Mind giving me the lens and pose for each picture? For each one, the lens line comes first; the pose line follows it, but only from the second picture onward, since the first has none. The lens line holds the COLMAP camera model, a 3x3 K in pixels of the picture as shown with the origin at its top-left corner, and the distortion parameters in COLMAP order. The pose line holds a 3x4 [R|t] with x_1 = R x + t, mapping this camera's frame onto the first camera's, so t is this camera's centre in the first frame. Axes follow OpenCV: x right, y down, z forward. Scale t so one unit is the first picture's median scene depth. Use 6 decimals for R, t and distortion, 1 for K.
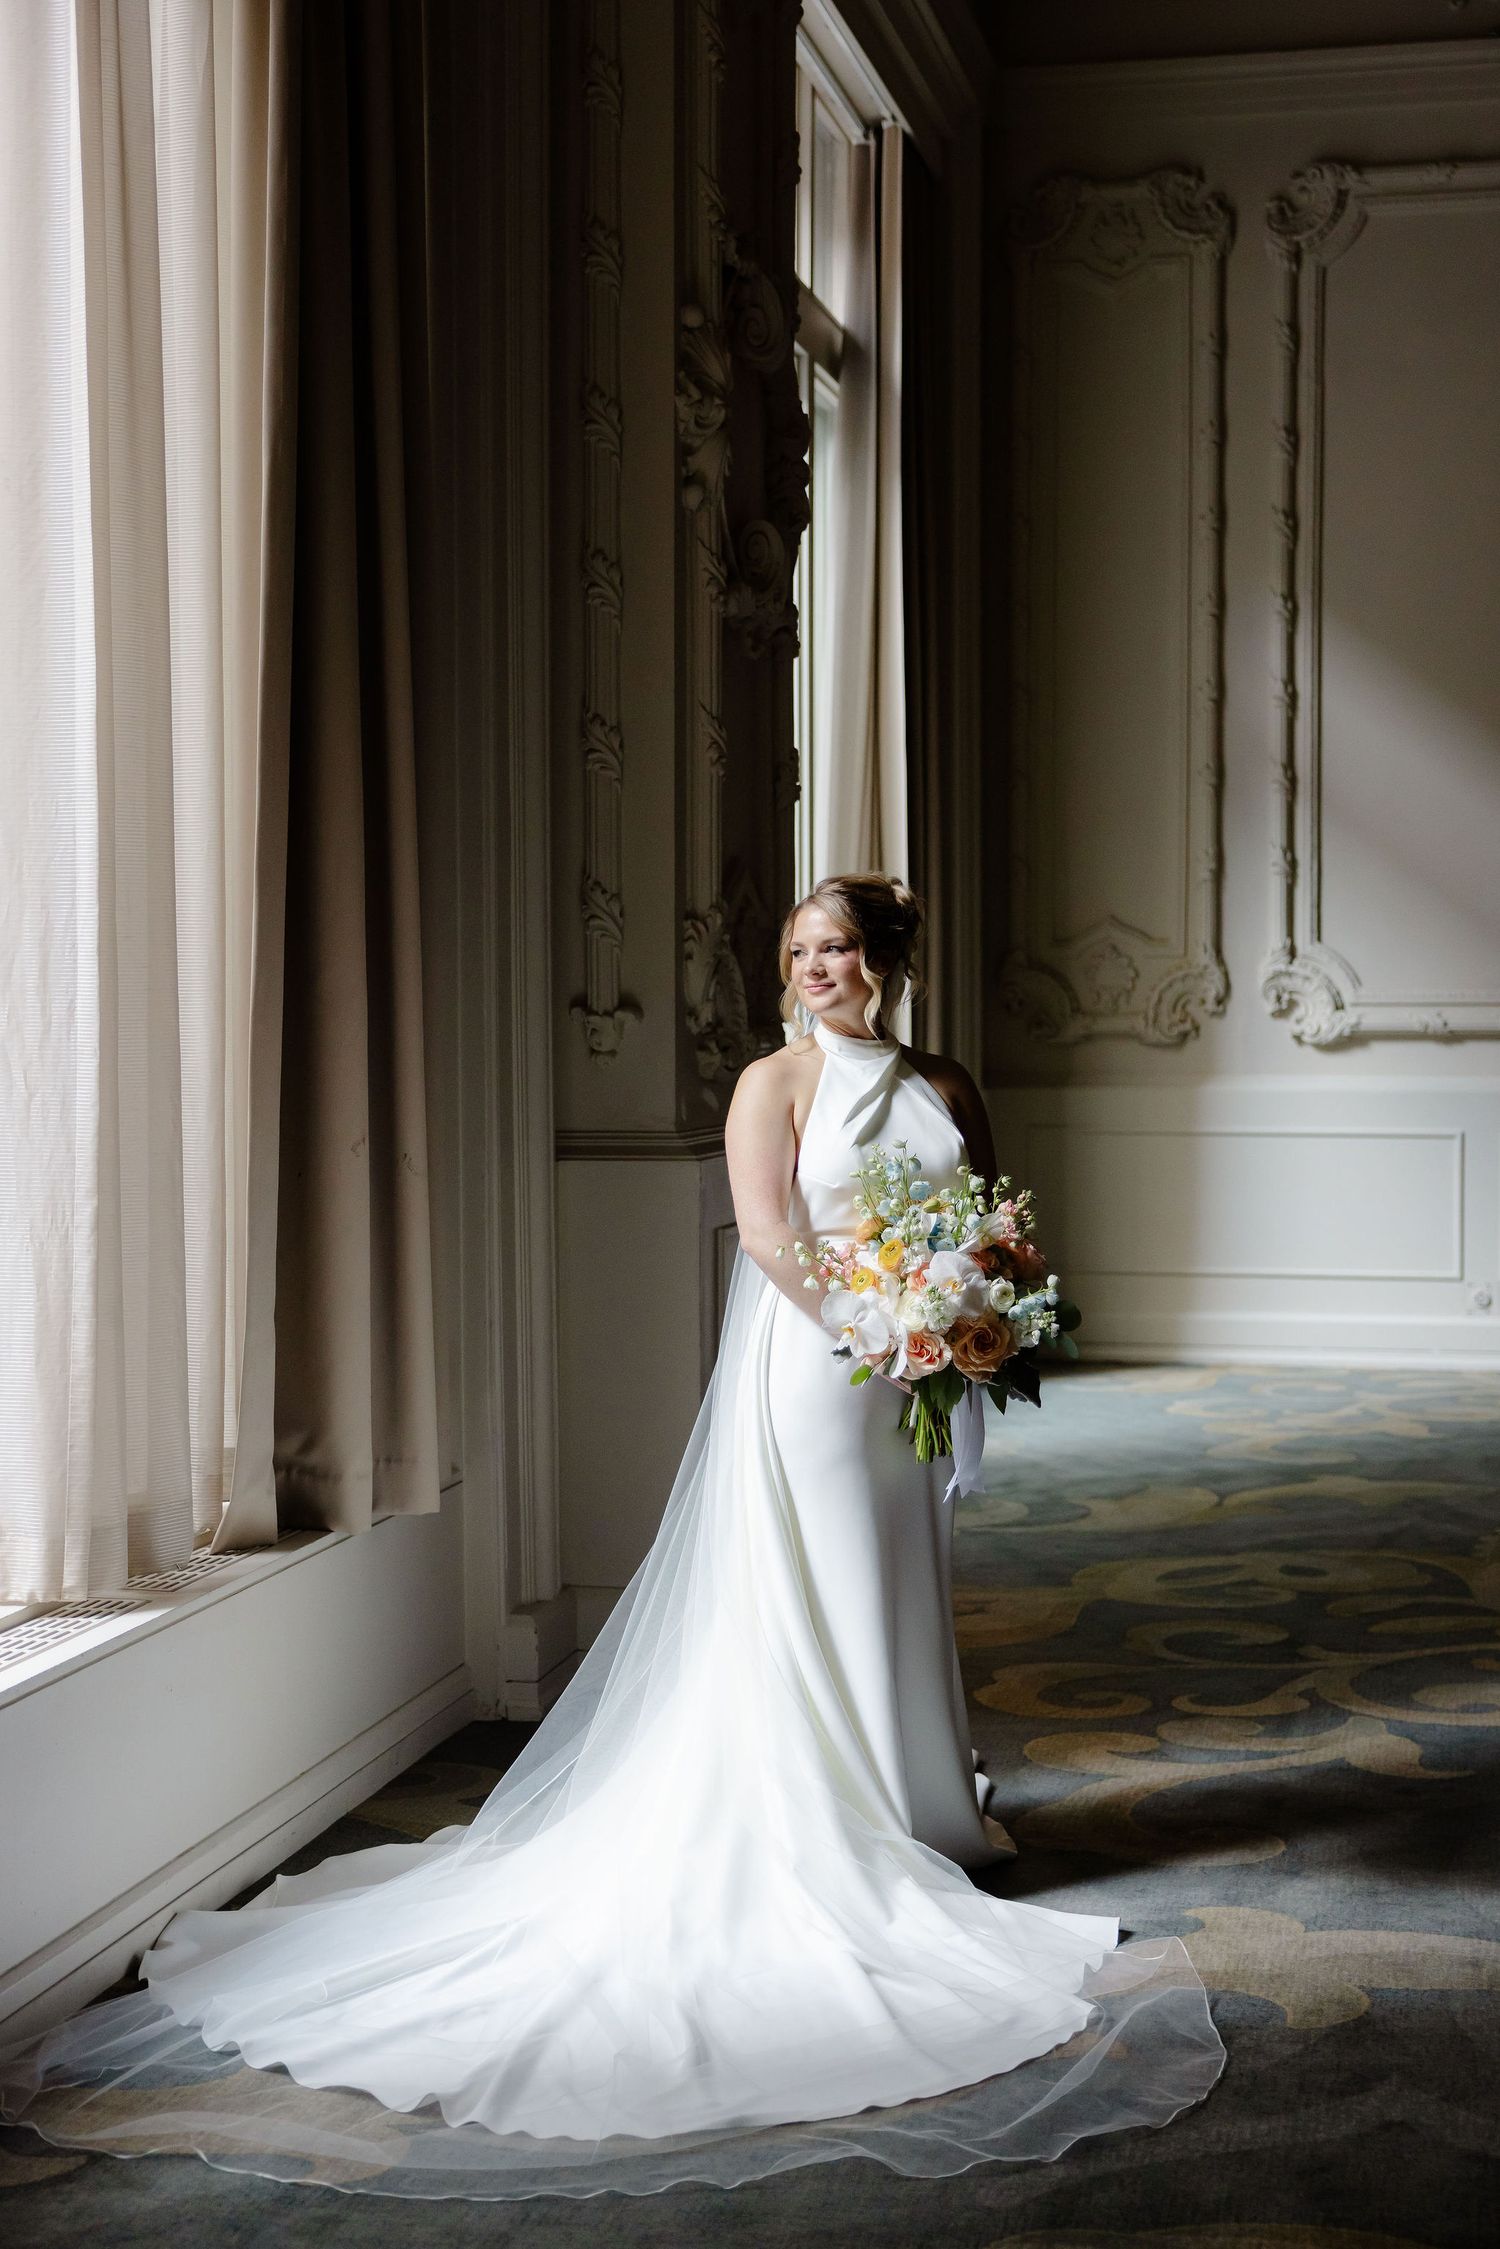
lens RADIAL K [[2946.9, 0, 785.1], [0, 2946.9, 1109.9], [0, 0, 1]] dist [0.004536, 0.043138]
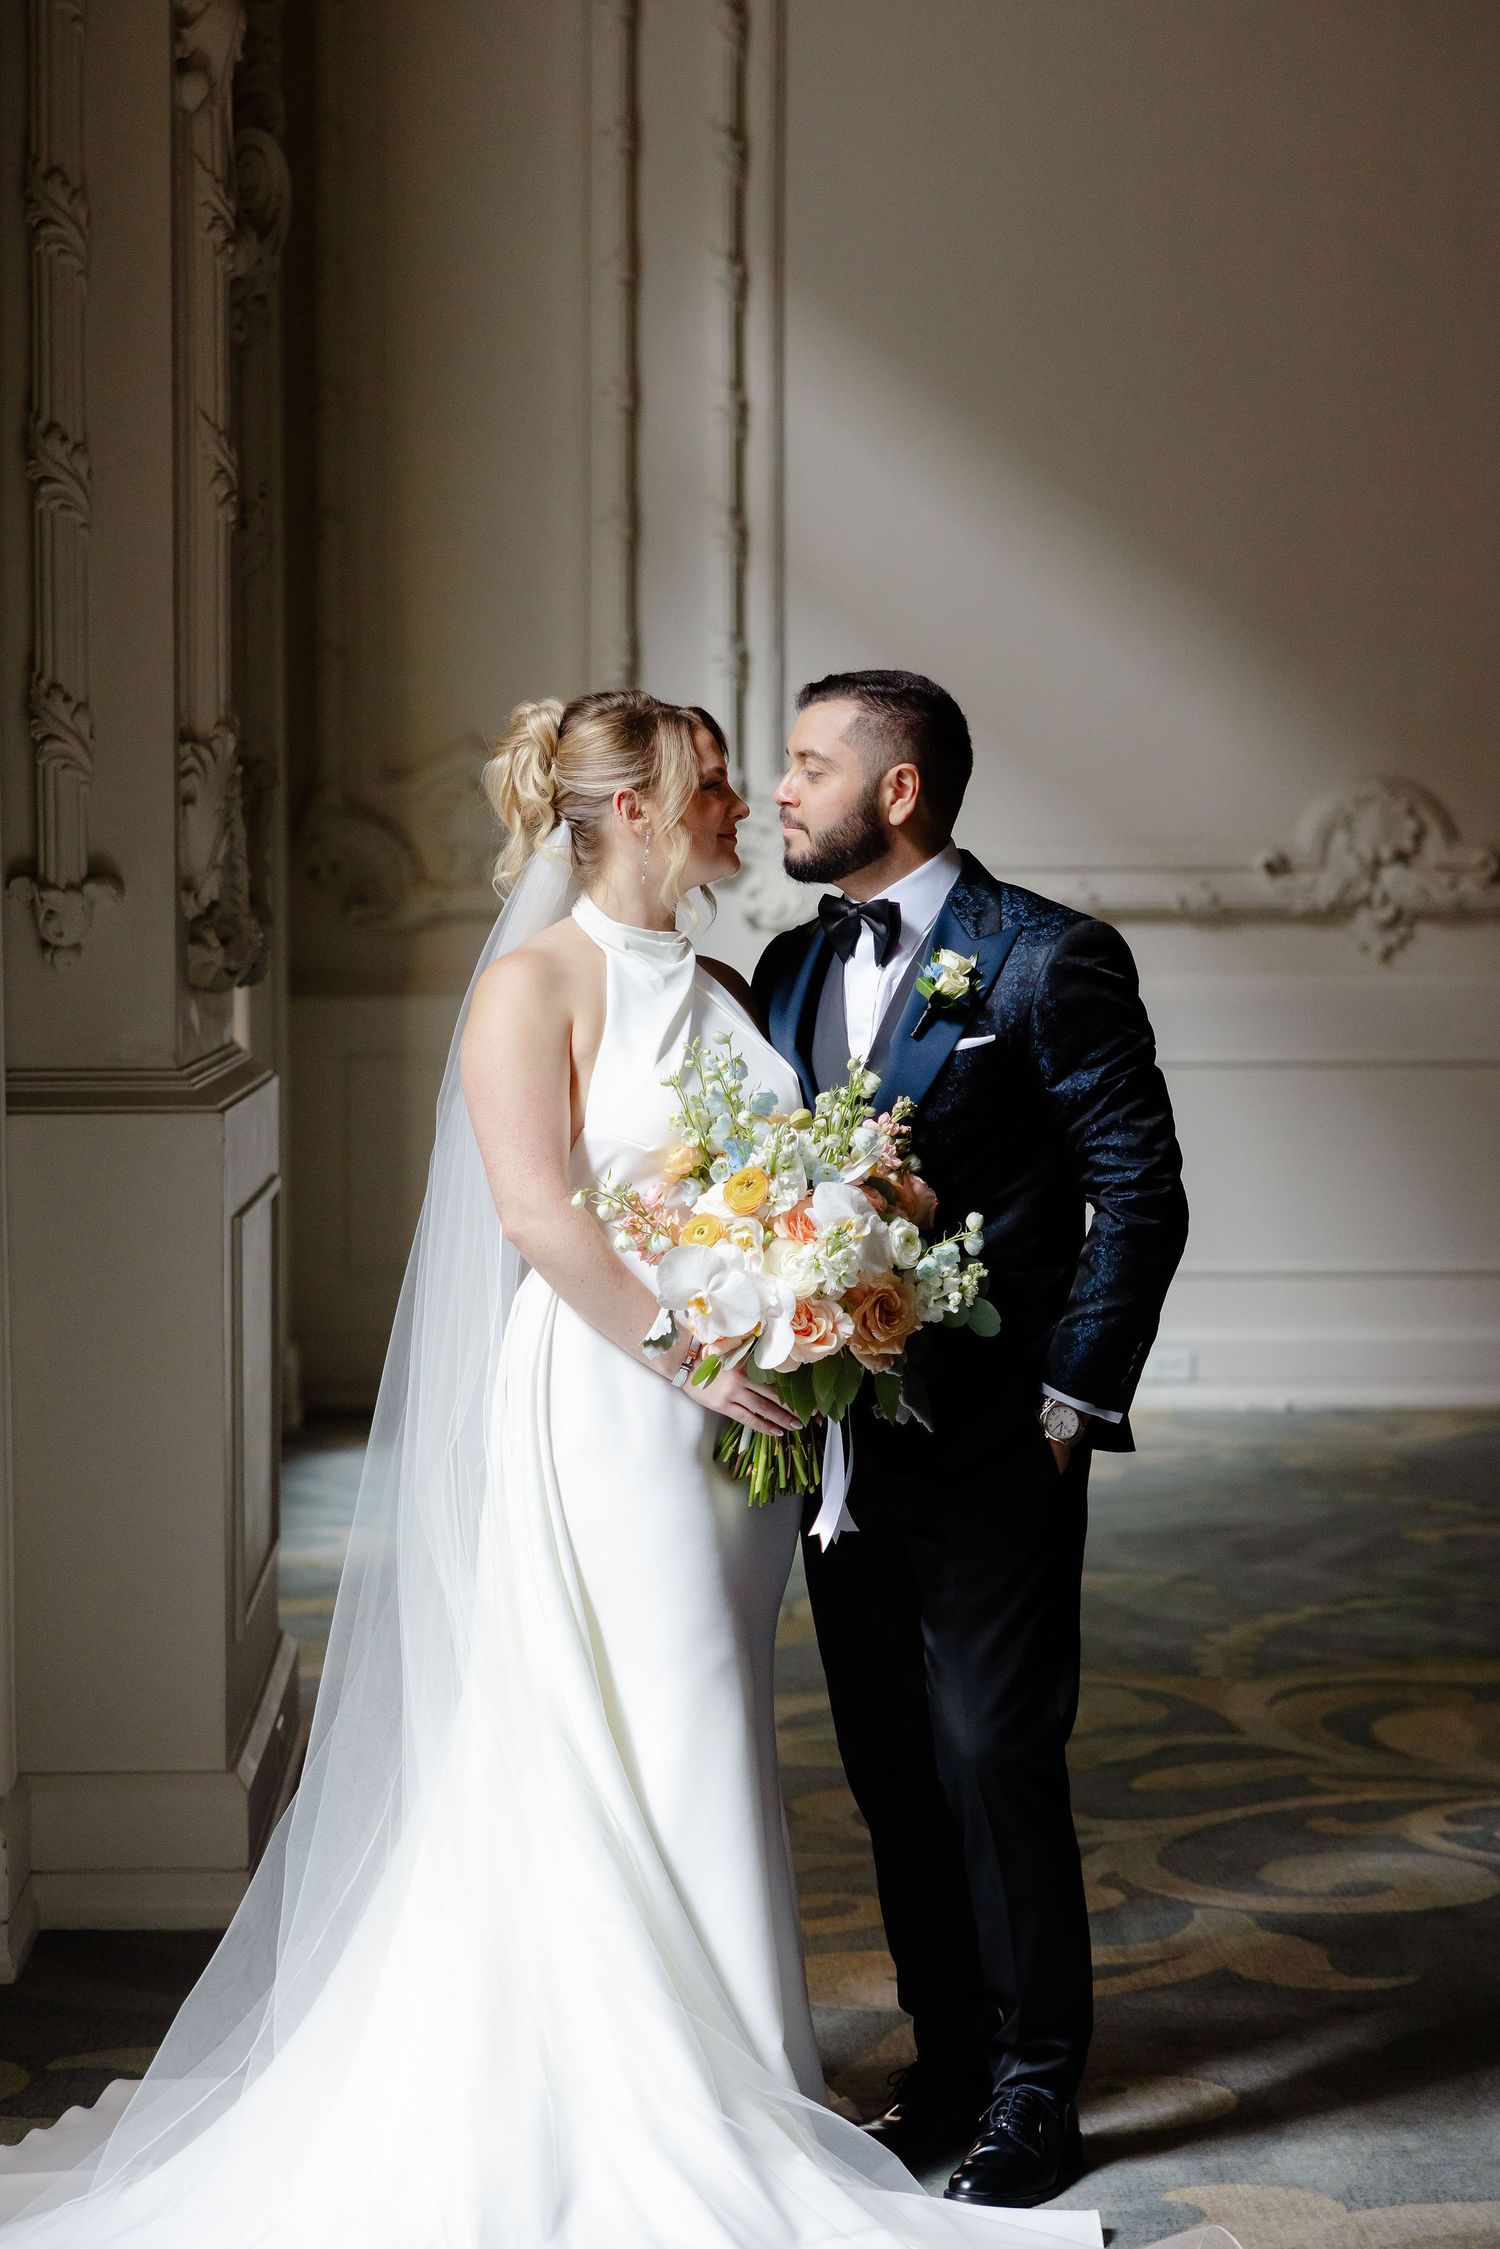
lens RADIAL K [[4561.3, 0, 714.5], [0, 4561.3, 1063.9], [0, 0, 1]] dist [0.026352, 0.278170]
pose [[0.972015, -0.009596, 0.234724, -0.157741], [0.007790, 0.999933, 0.008620, -0.001419], [-0.234791, -0.006550, 0.972024, -0.007677]]
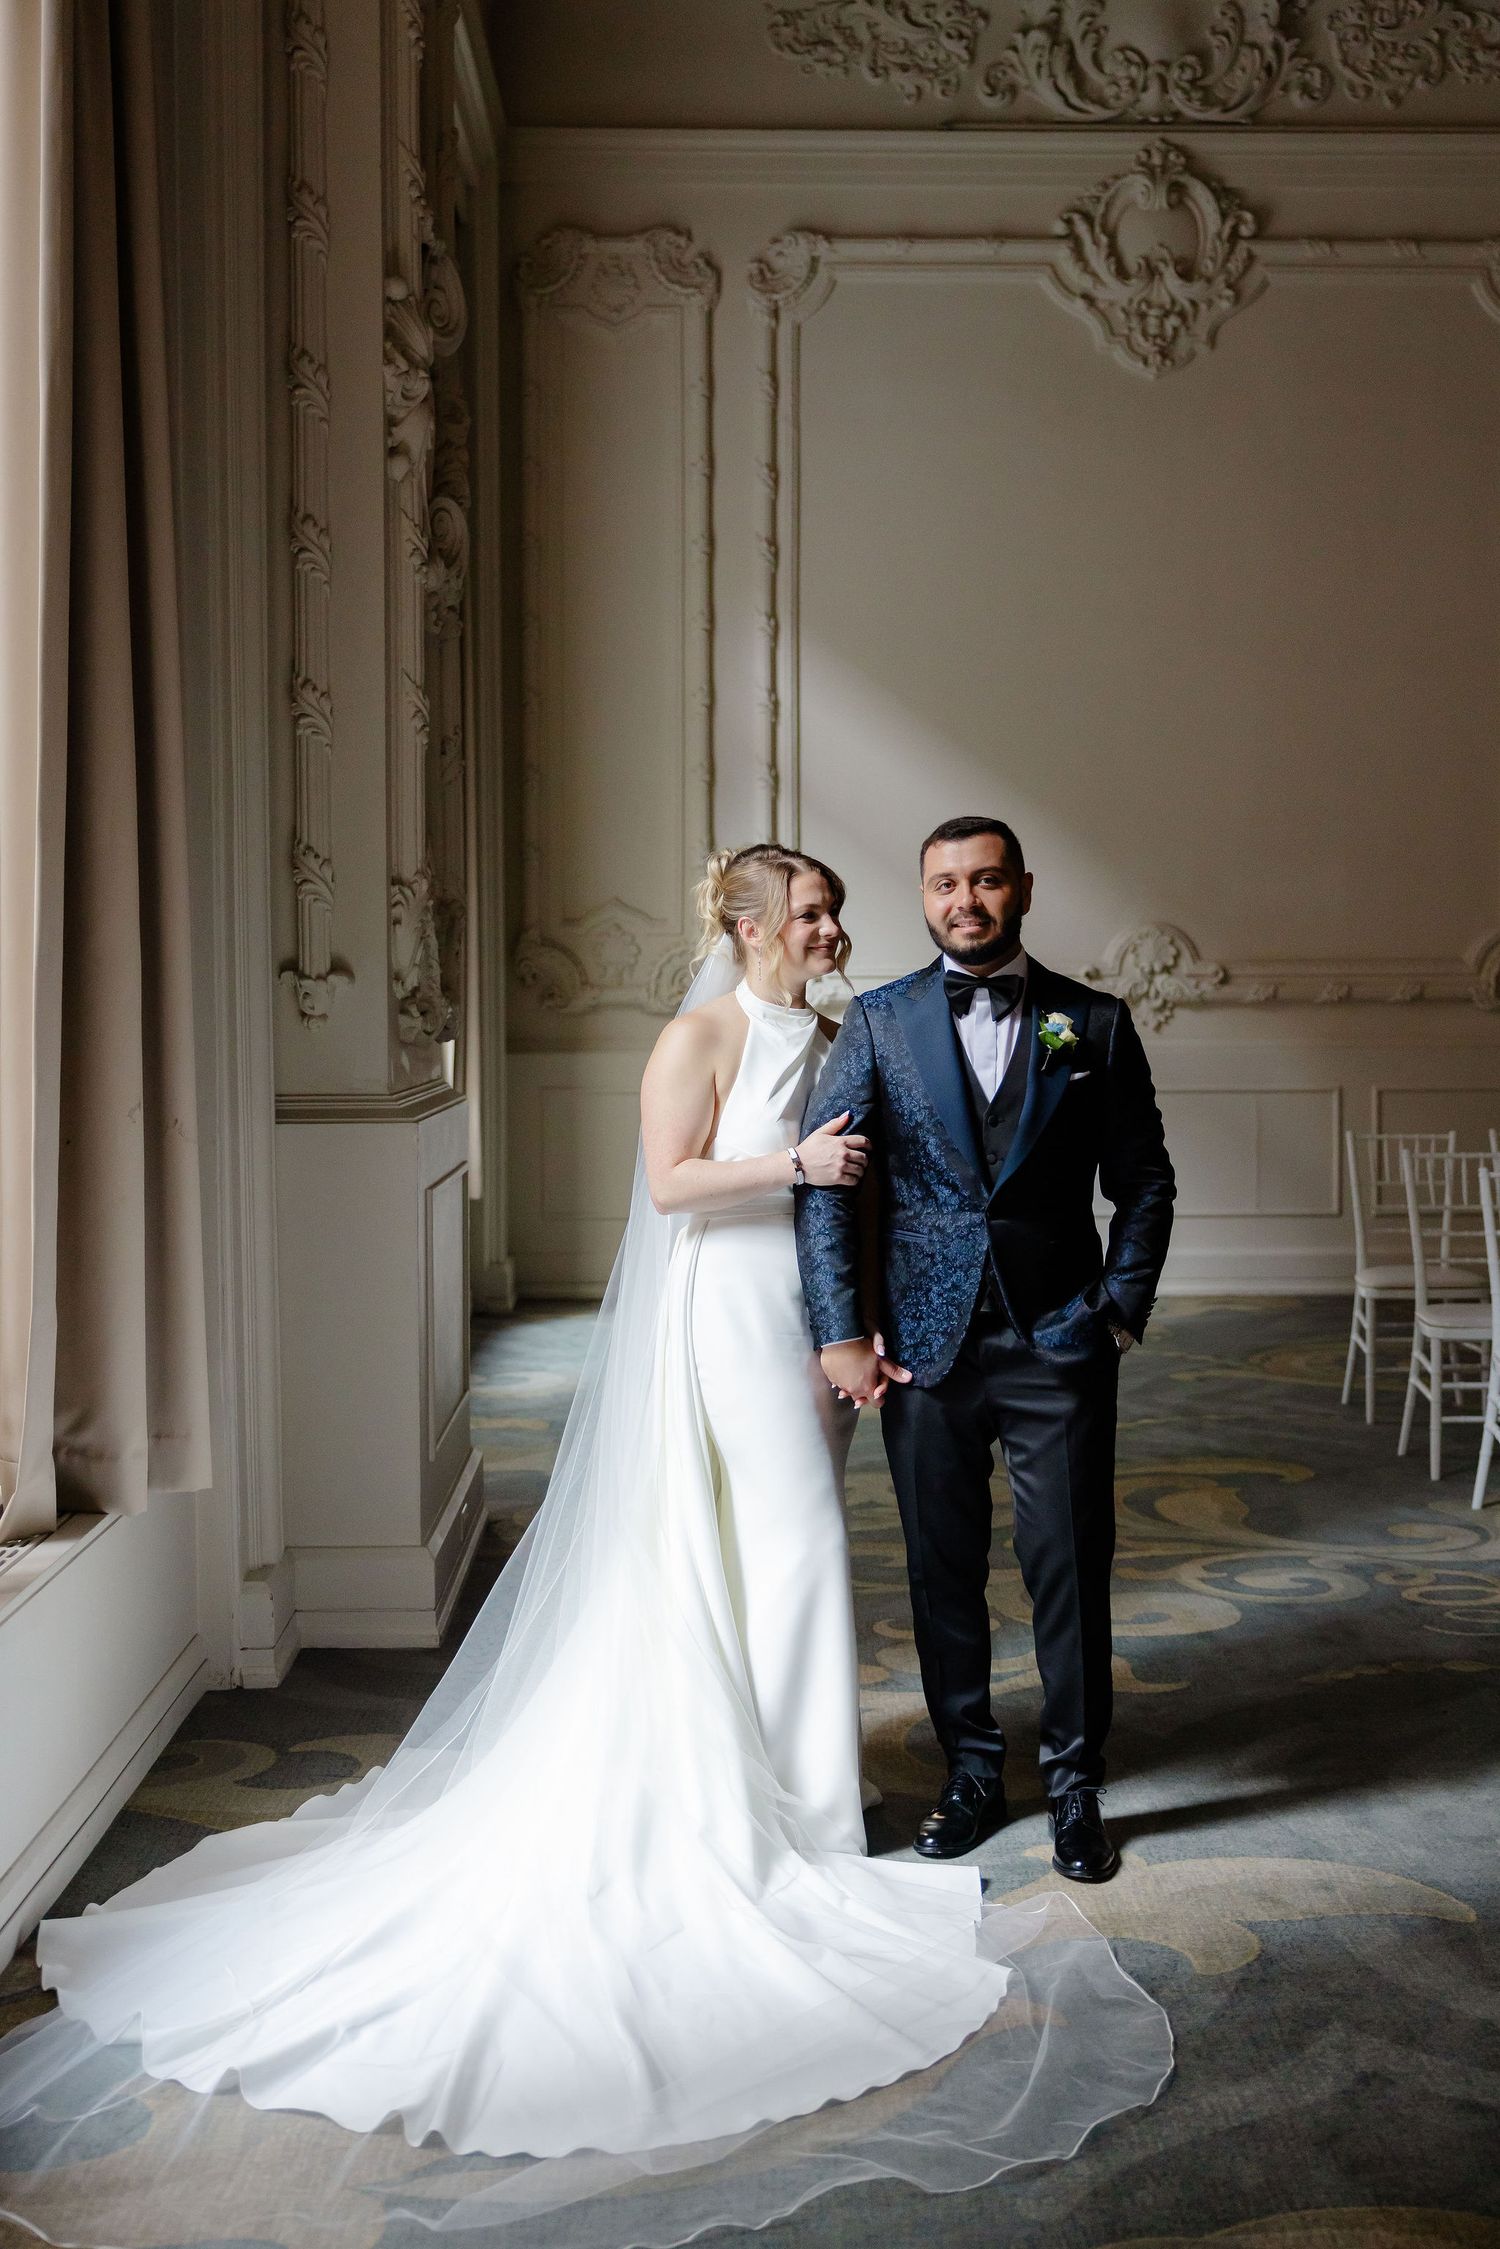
lens RADIAL K [[2516.9, 0, 755.6], [0, 2516.9, 1086.5], [0, 0, 1]] dist [0.007649, 0.011765]
pose [[0.974198, -0.010710, 0.225440, -0.108966], [0.009713, 0.999938, 0.005528, 0.001184], [-0.225485, -0.003195, 0.974241, 0.127975]]
